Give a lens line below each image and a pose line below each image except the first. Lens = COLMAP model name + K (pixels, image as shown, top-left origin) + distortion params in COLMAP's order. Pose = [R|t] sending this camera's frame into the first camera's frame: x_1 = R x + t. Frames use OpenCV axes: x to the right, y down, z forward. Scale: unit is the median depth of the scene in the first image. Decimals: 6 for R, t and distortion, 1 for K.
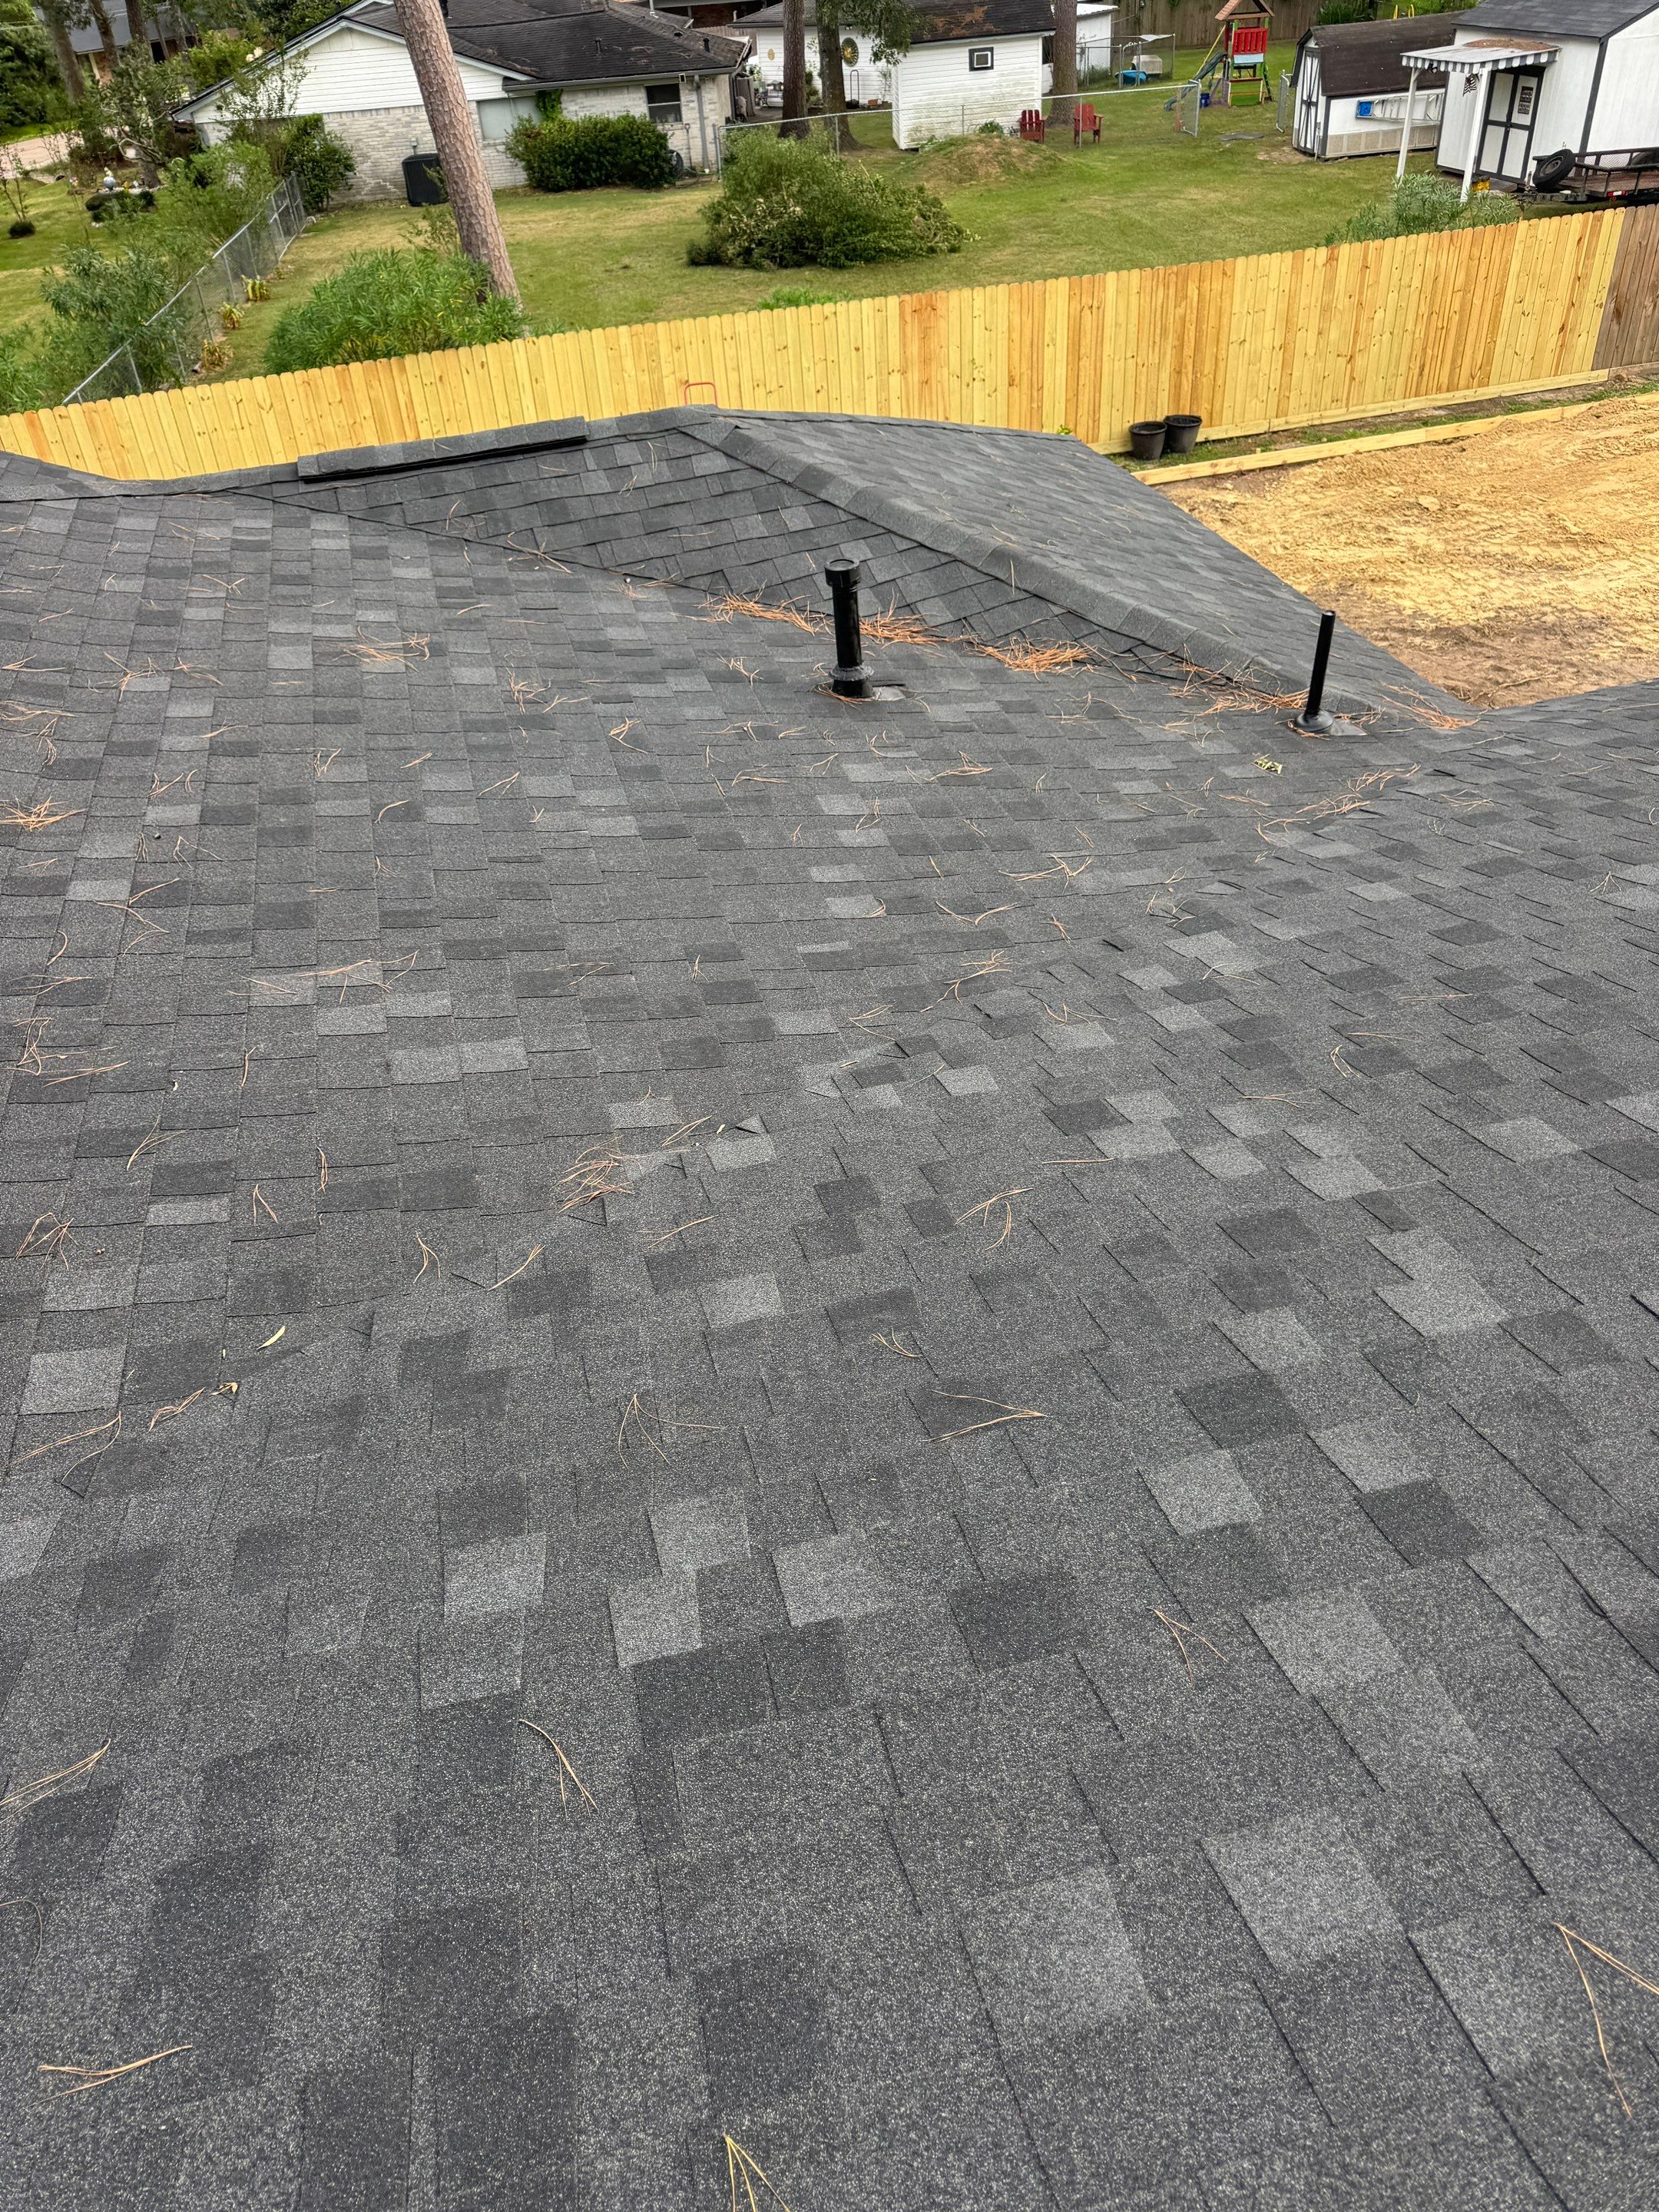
lens RADIAL K [[1573.7, 0, 822.2], [0, 1573.7, 1101.8], [0, 0, 1]] dist [0.010781, -0.012232]
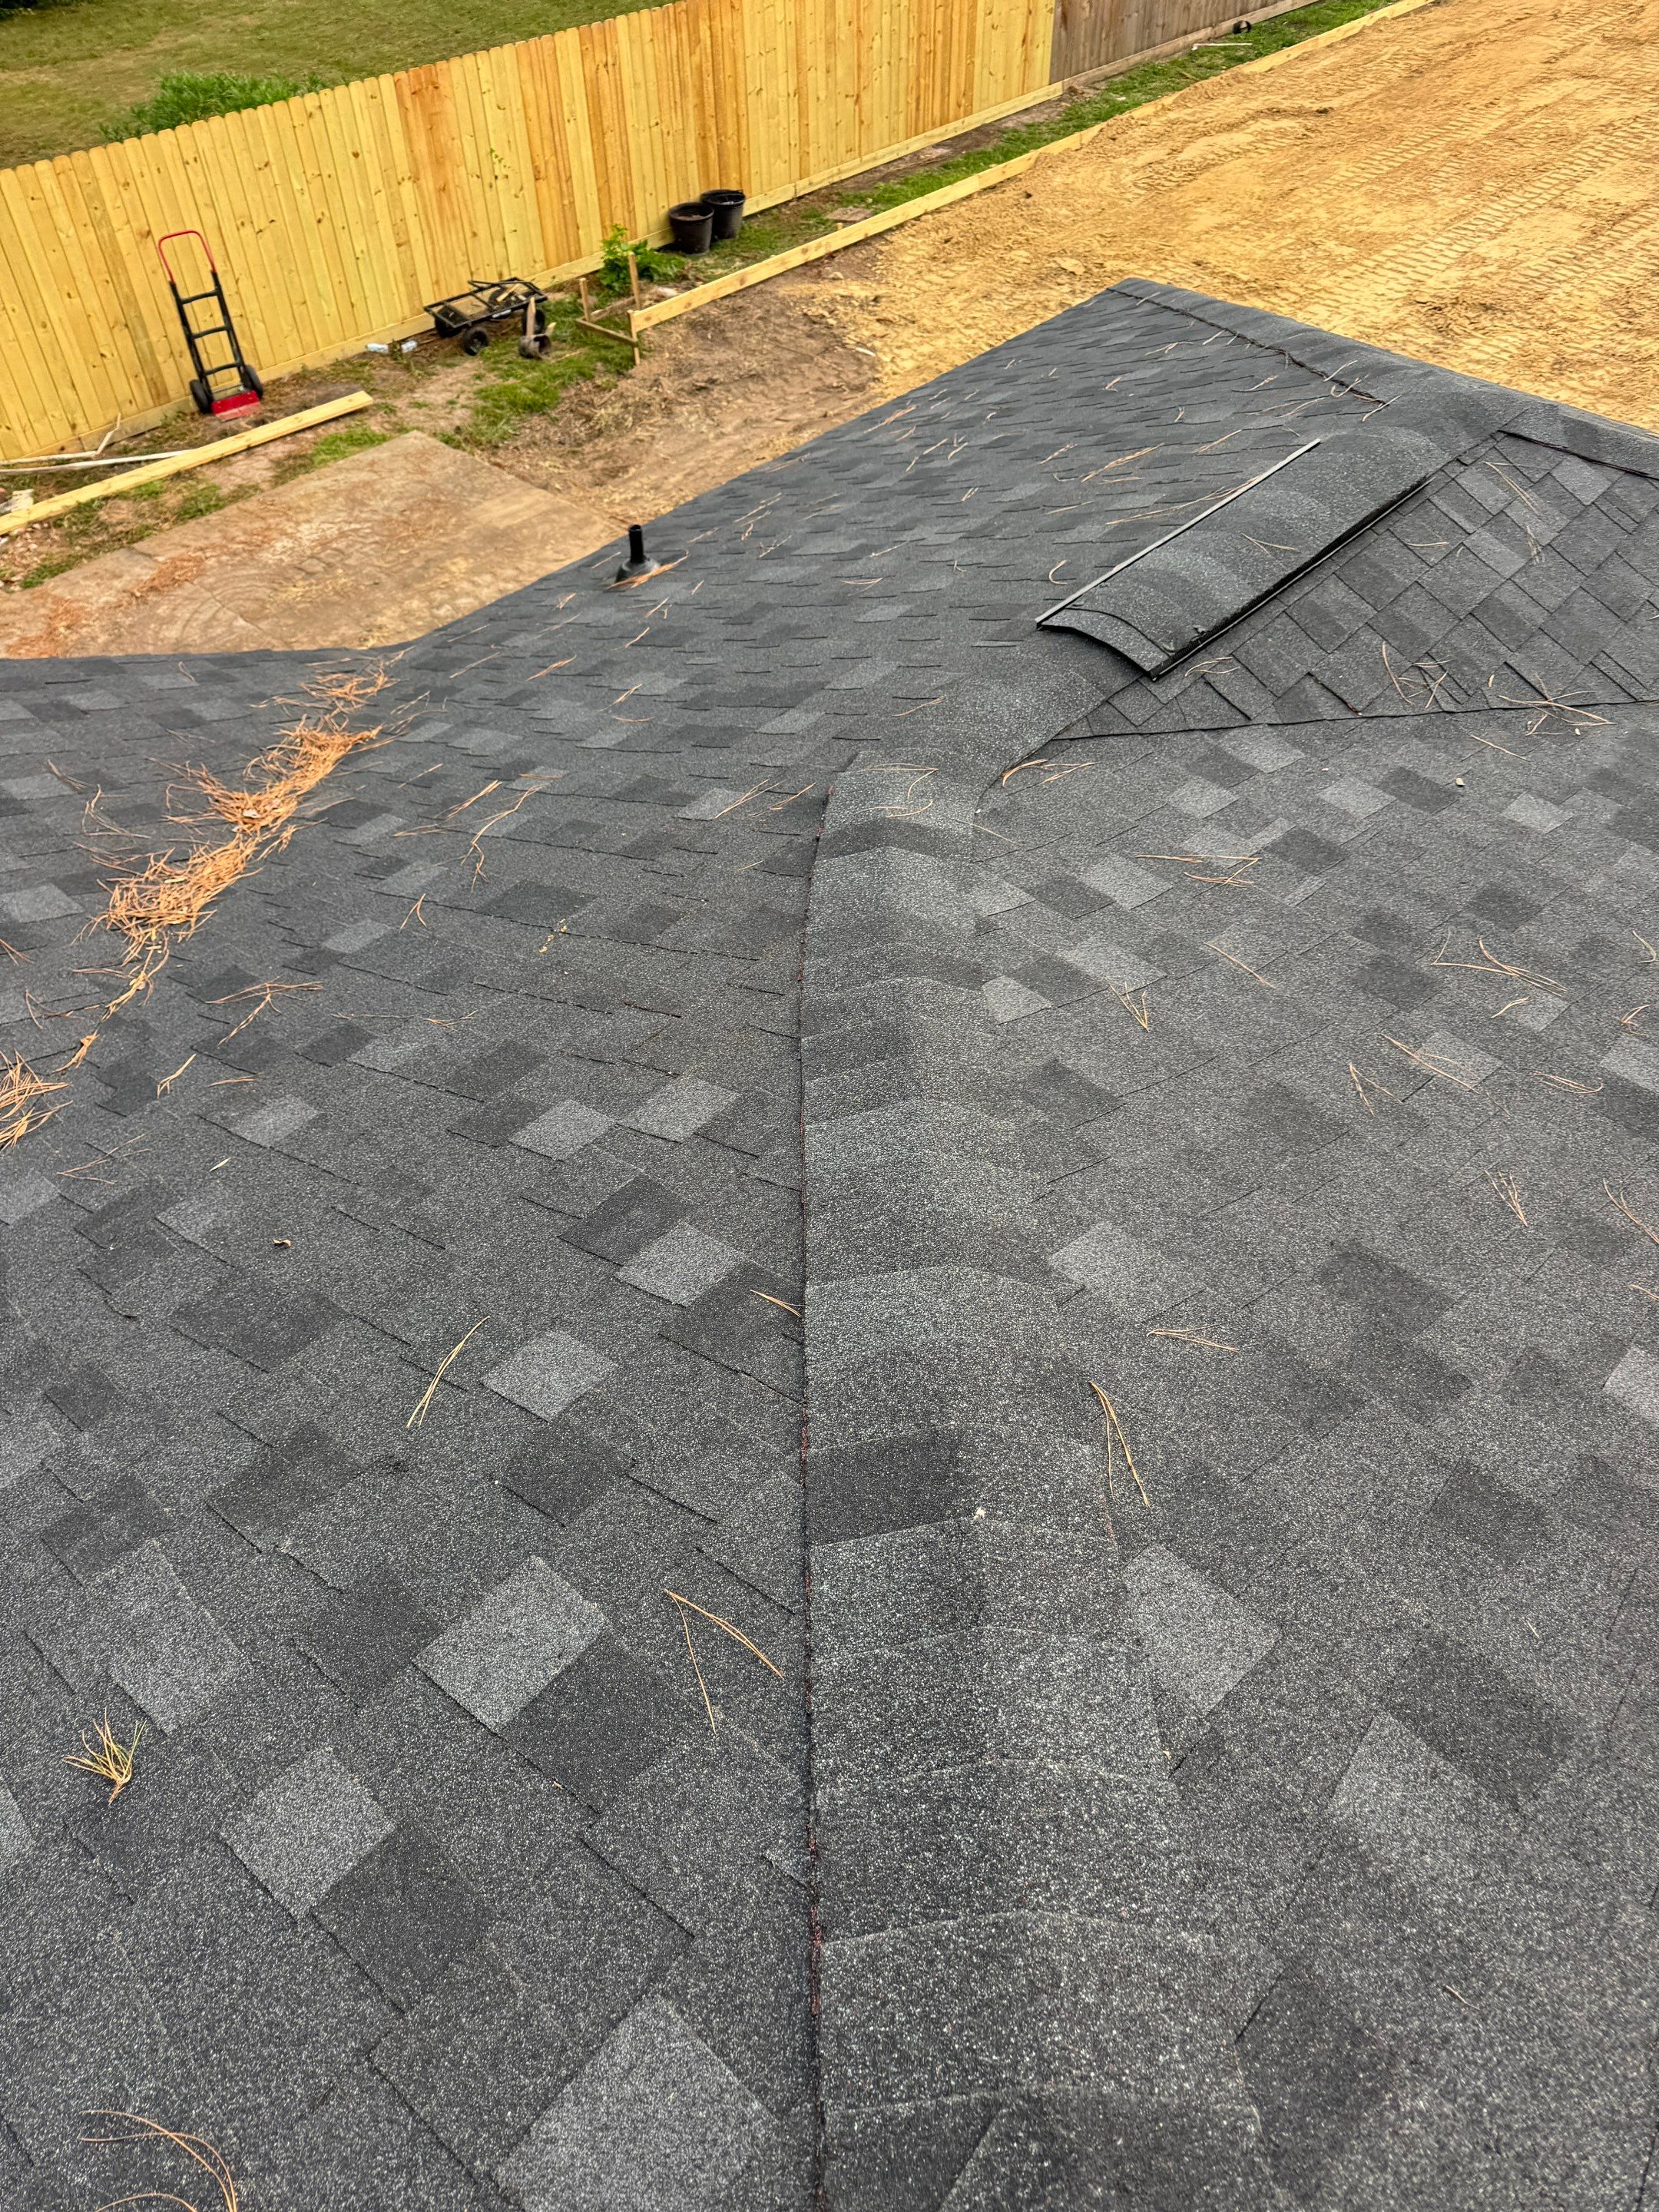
lens RADIAL K [[1573.7, 0, 822.2], [0, 1573.7, 1101.8], [0, 0, 1]] dist [0.010781, -0.012232]
pose [[0.834728, -0.363458, 0.413677, -0.277362], [0.300613, 0.930186, 0.210680, -0.163405], [-0.461370, -0.051504, 0.885712, 0.233987]]
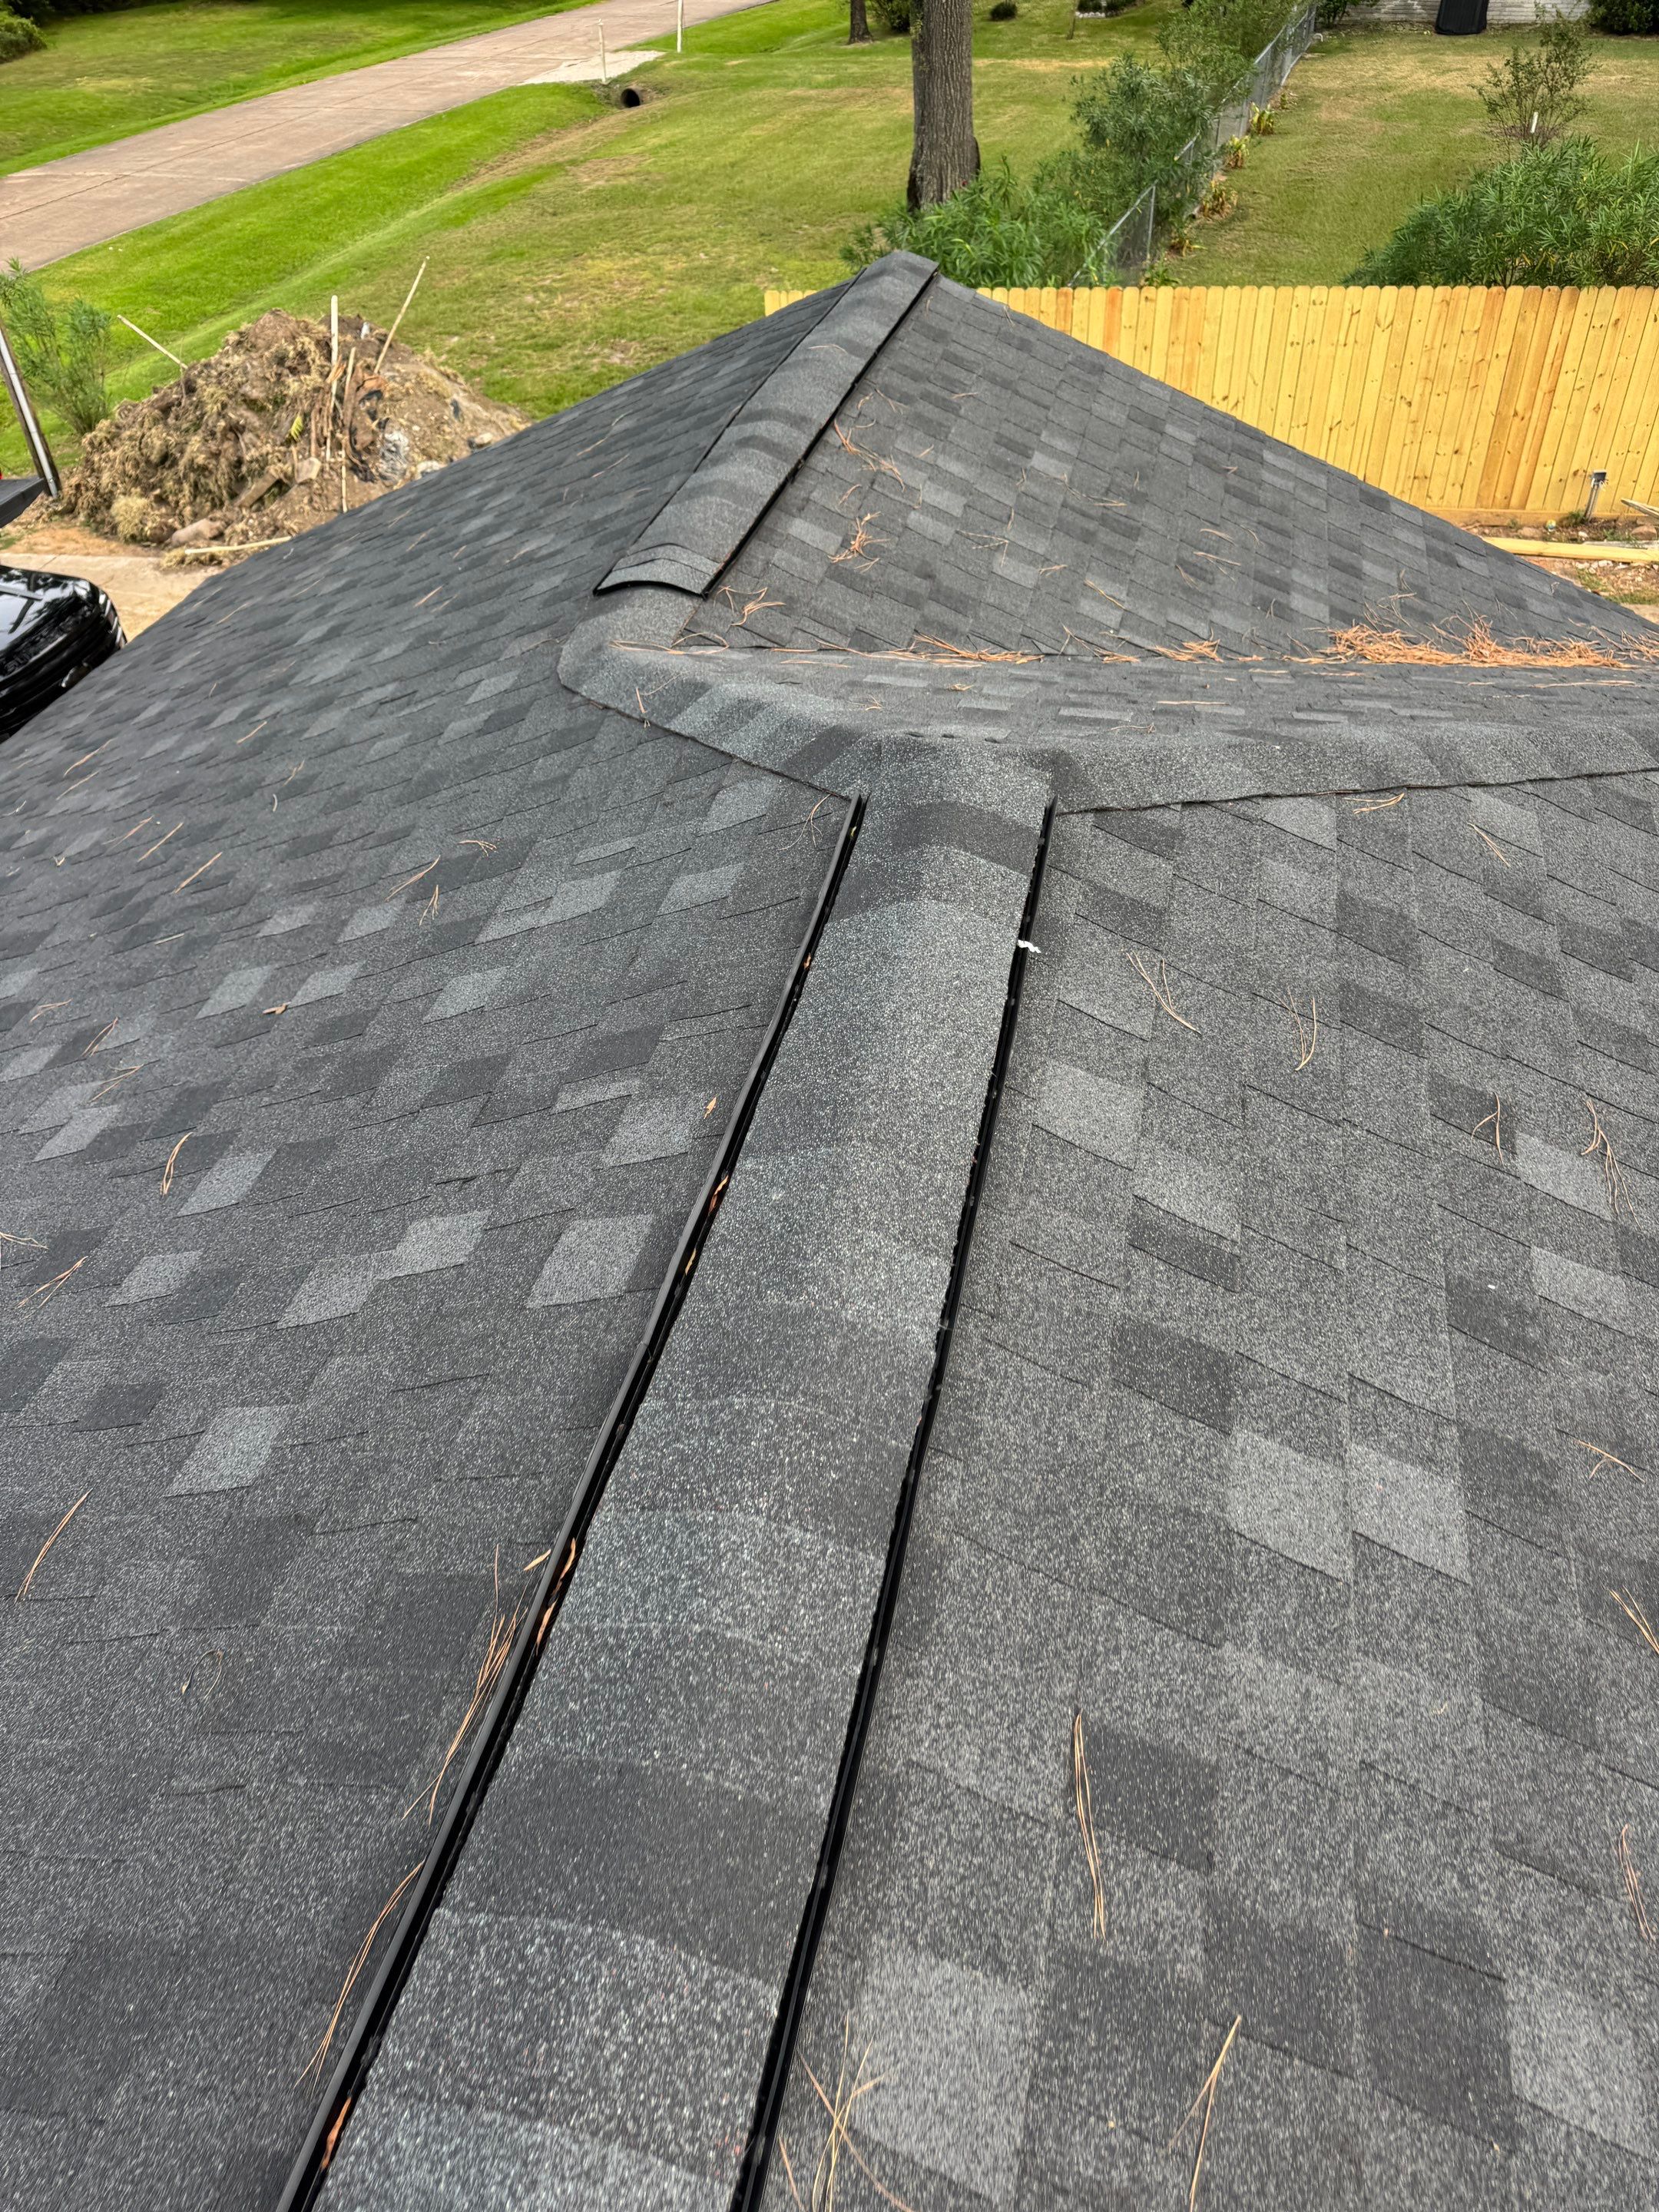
lens RADIAL K [[1573.7, 0, 822.2], [0, 1573.7, 1101.8], [0, 0, 1]] dist [0.010781, -0.012232]
pose [[0.889062, 0.326910, -0.320467, -0.217118], [-0.295277, 0.944457, 0.144269, -0.092945], [0.349830, -0.033638, 0.936209, 0.123080]]
